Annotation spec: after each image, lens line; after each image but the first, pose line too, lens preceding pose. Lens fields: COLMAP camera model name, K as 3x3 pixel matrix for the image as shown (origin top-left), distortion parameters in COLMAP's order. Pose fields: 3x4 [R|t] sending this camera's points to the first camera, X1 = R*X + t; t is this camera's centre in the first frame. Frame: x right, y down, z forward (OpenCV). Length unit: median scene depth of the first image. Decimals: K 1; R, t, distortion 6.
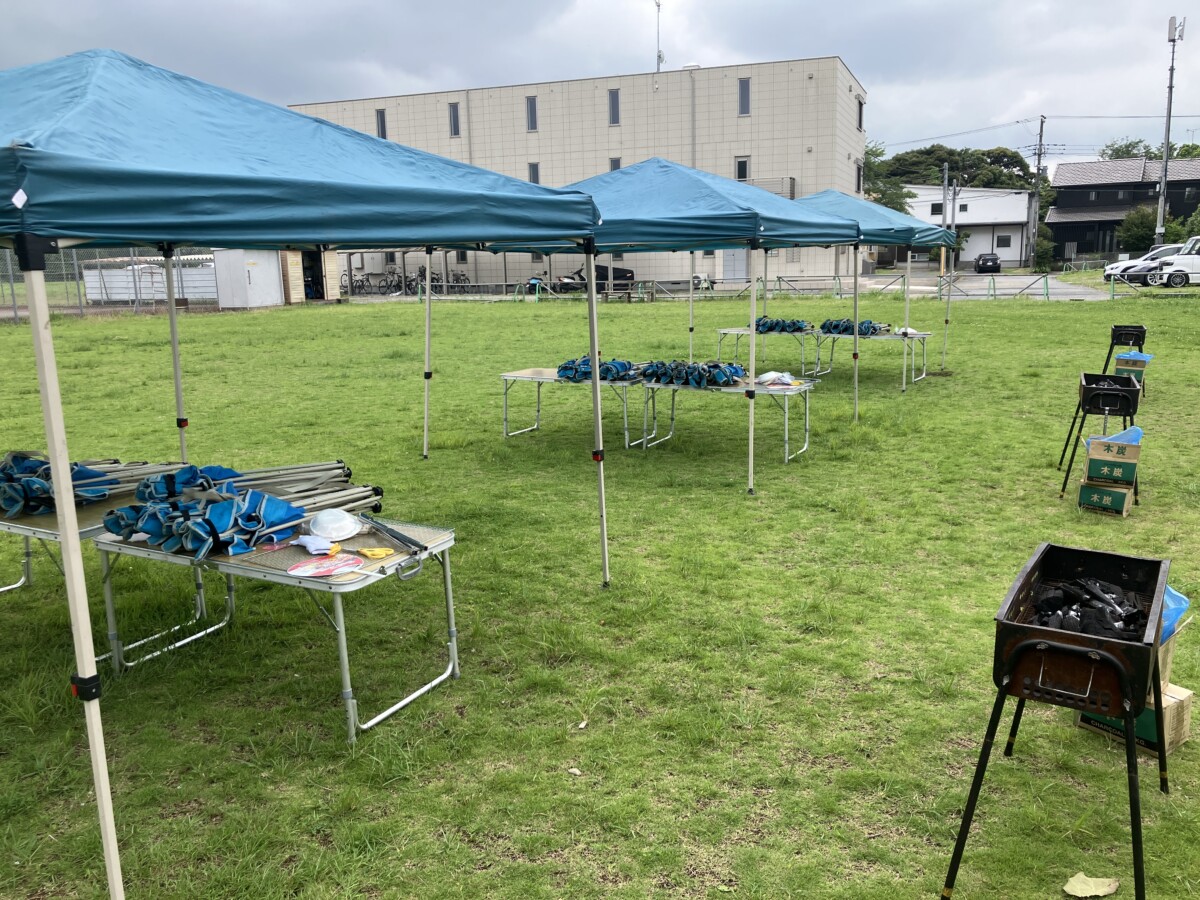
lens RADIAL K [[992.9, 0, 612.1], [0, 992.9, 448.4], [0, 0, 1]] dist [0.004514, 0.000321]
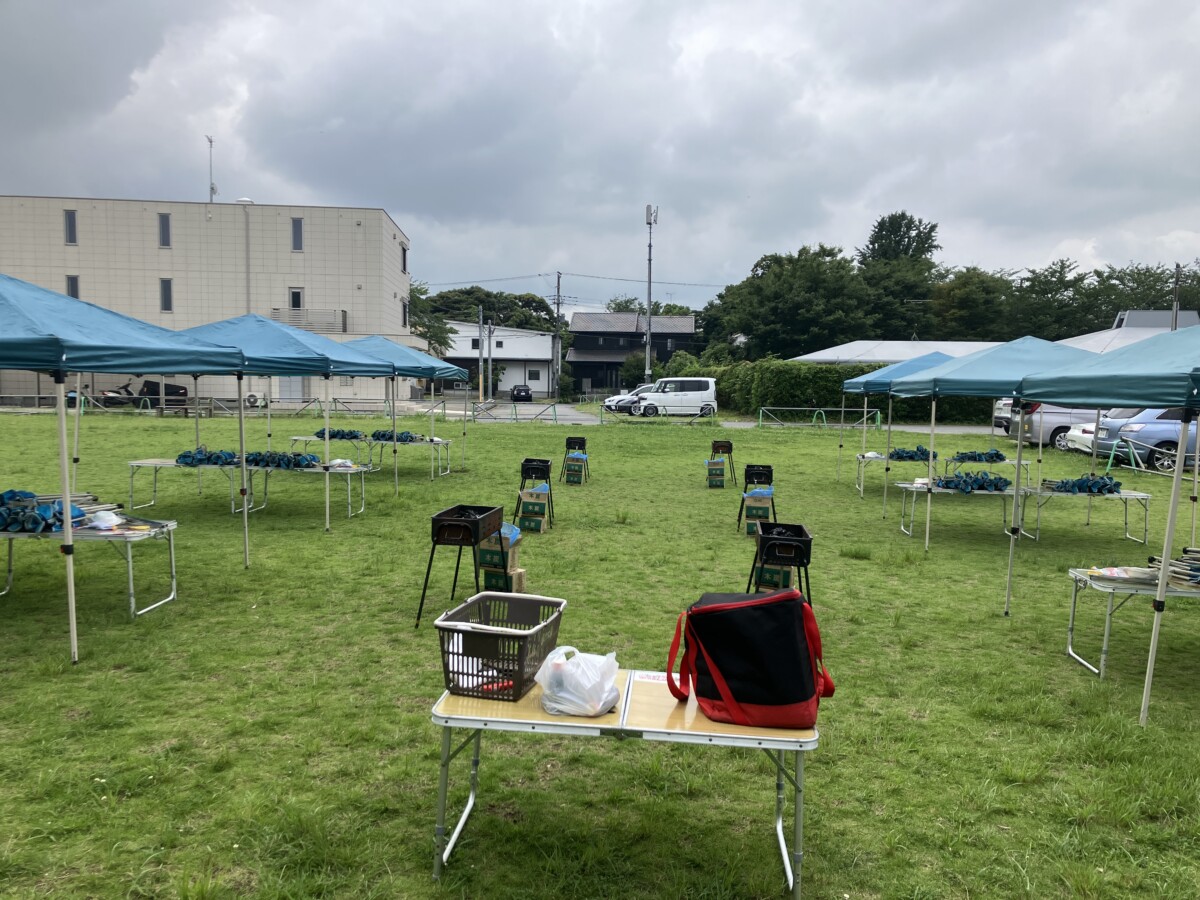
lens RADIAL K [[975.6, 0, 623.6], [0, 975.6, 486.0], [0, 0, 1]] dist [0.037286, -0.011149]
pose [[0.898700, -0.007230, 0.438504, -0.020088], [0.044245, 0.996258, -0.074251, 0.018515], [-0.436326, 0.086131, 0.895657, -0.102434]]
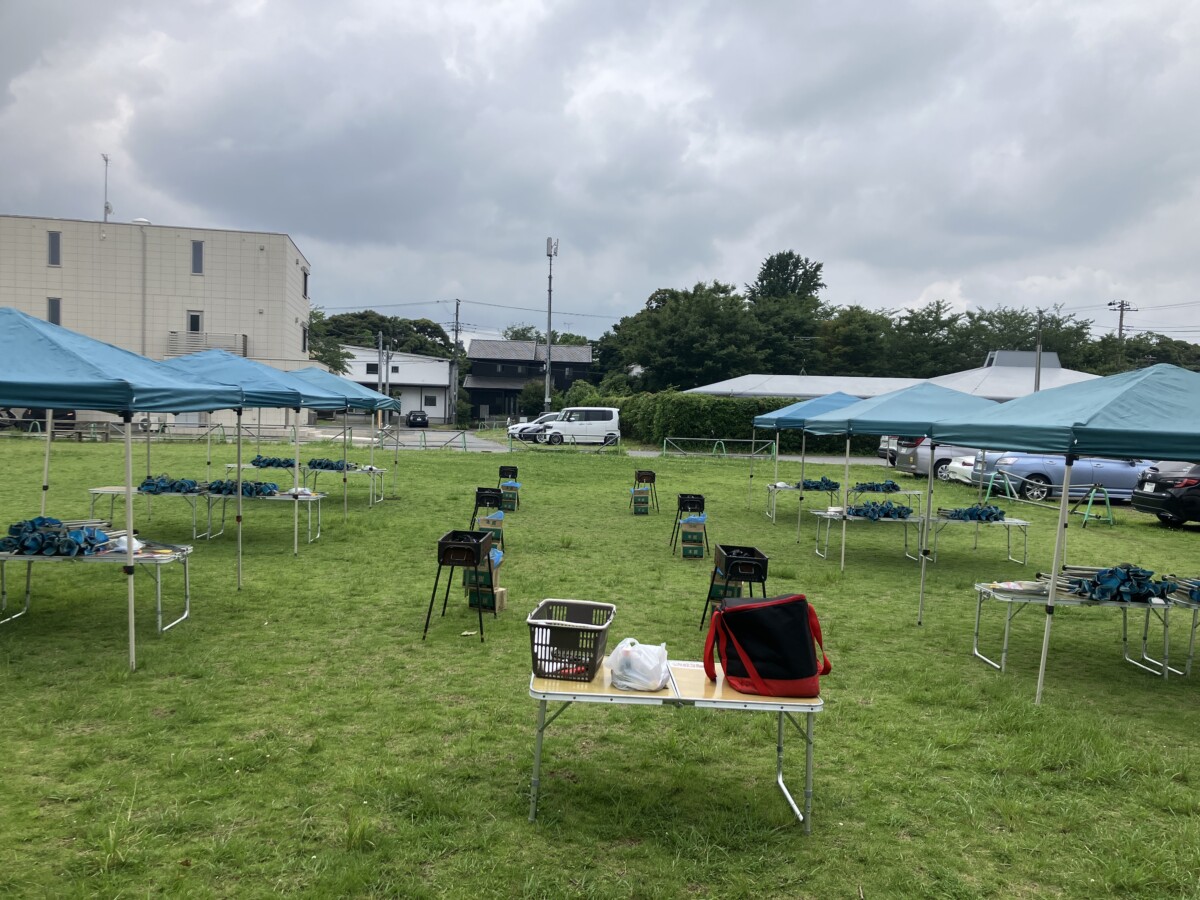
lens RADIAL K [[975.6, 0, 623.6], [0, 975.6, 486.0], [0, 0, 1]] dist [0.037286, -0.011149]
pose [[0.843857, 0.009041, 0.536492, -0.047181], [0.050464, 0.994089, -0.096129, 0.019338], [-0.534189, 0.108193, 0.838413, -0.116757]]
